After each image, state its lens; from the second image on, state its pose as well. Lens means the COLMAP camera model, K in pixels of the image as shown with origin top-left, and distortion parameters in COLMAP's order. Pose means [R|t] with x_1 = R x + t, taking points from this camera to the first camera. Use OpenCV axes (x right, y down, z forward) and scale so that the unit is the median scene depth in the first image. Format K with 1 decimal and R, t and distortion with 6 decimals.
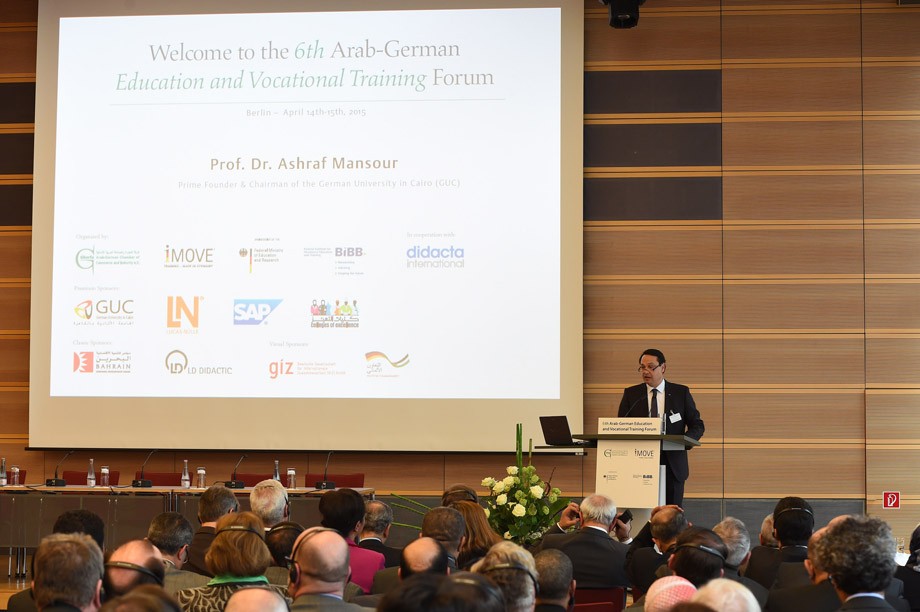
lens RADIAL K [[1821.2, 0, 460.8], [0, 1821.2, 303.9], [0, 0, 1]] dist [-0.106676, 0.000000]
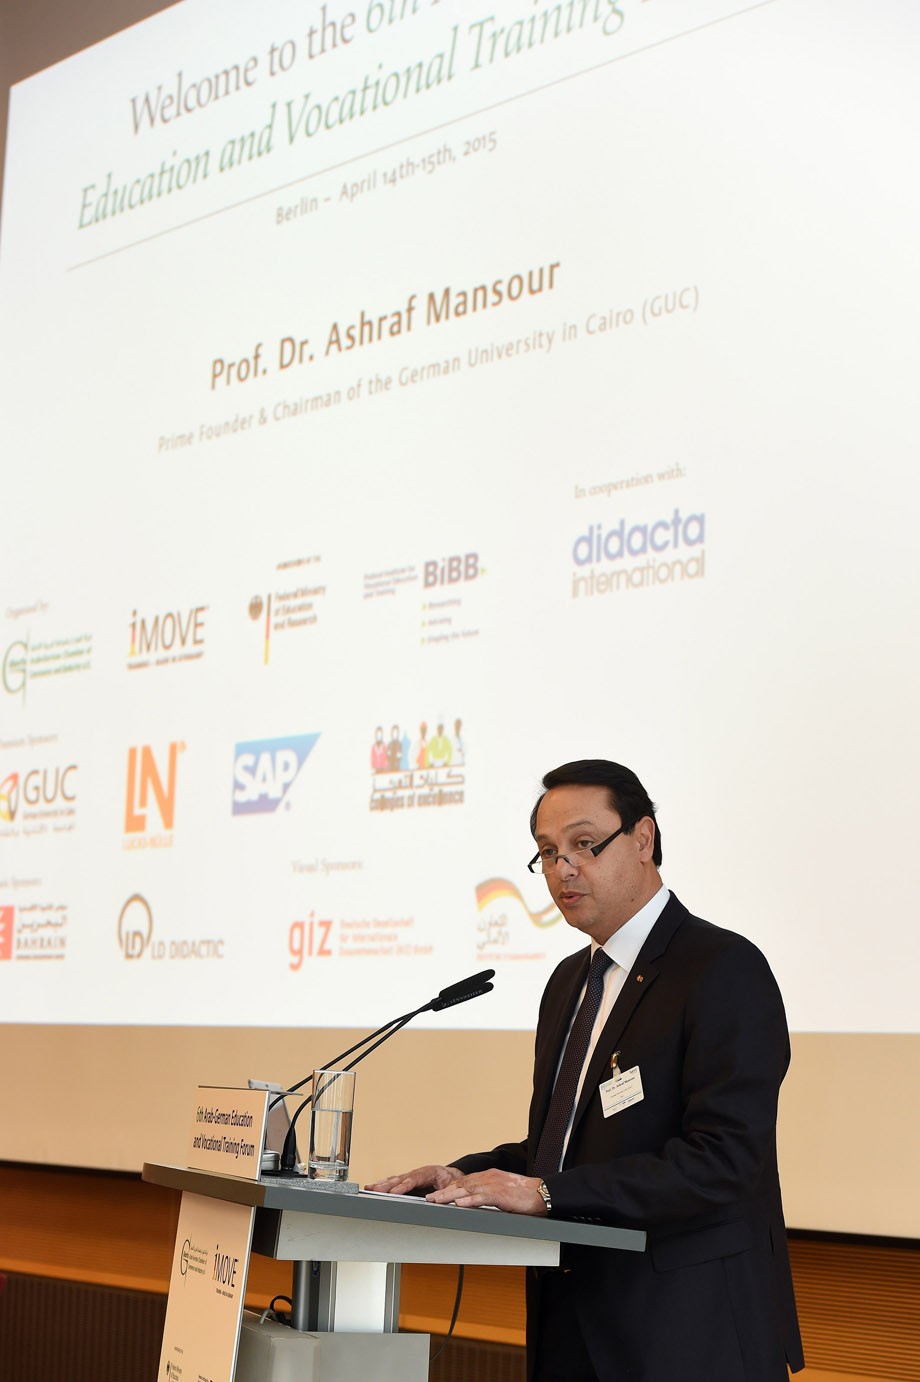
lens RADIAL K [[2735.7, 0, 455.7], [0, 2735.7, 695.8], [0, 0, 1]] dist [-0.106676, 0.000000]
pose [[0.736610, -0.074603, -0.672190, 0.259004], [0.008902, 0.994881, -0.100662, 0.041575], [0.676259, 0.068164, 0.733504, 0.645189]]
